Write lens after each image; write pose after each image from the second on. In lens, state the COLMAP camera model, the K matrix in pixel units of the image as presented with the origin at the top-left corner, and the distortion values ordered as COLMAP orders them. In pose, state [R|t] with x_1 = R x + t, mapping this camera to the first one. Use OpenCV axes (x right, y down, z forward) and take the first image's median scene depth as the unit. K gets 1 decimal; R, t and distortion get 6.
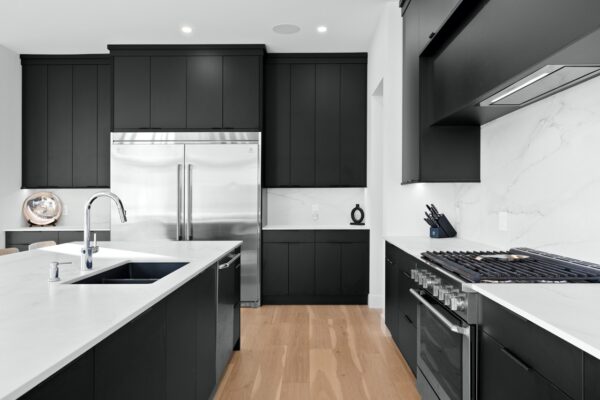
lens RADIAL K [[462.4, 0, 302.0], [0, 462.4, 198.6], [0, 0, 1]] dist [0.007914, 0.001765]
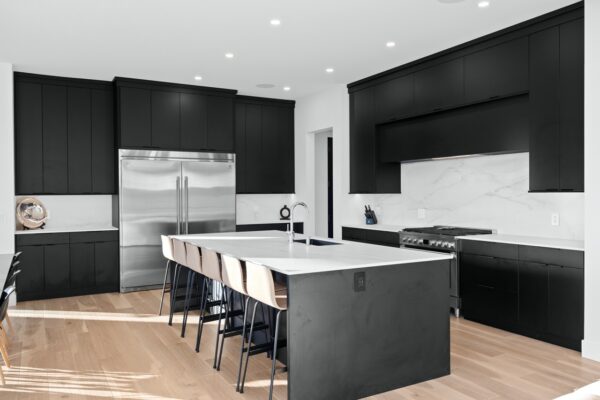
lens RADIAL K [[473.0, 0, 301.6], [0, 473.0, 196.5], [0, 0, 1]] dist [0.013973, 0.003097]
pose [[0.868067, -0.004767, 0.496425, -0.614298], [0.004372, 0.999989, 0.001956, -0.018506], [-0.496428, 0.000473, 0.868078, -0.316941]]
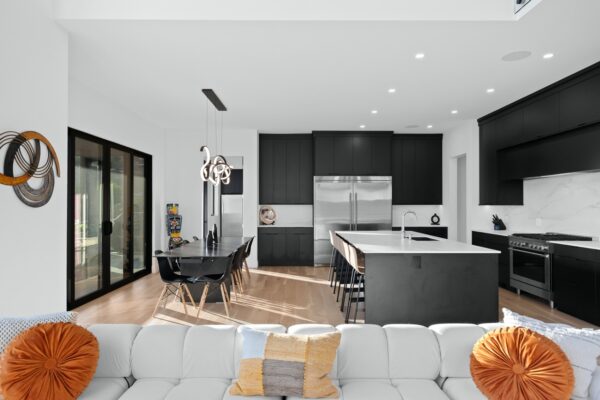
lens RADIAL K [[374.3, 0, 296.6], [0, 374.3, 199.9], [0, 0, 1]] dist [-0.000167, 0.000914]
pose [[0.999975, 0.004586, 0.005395, -0.492011], [-0.004497, 0.999856, -0.016382, -0.017199], [-0.005470, 0.016358, 0.999851, -0.556176]]
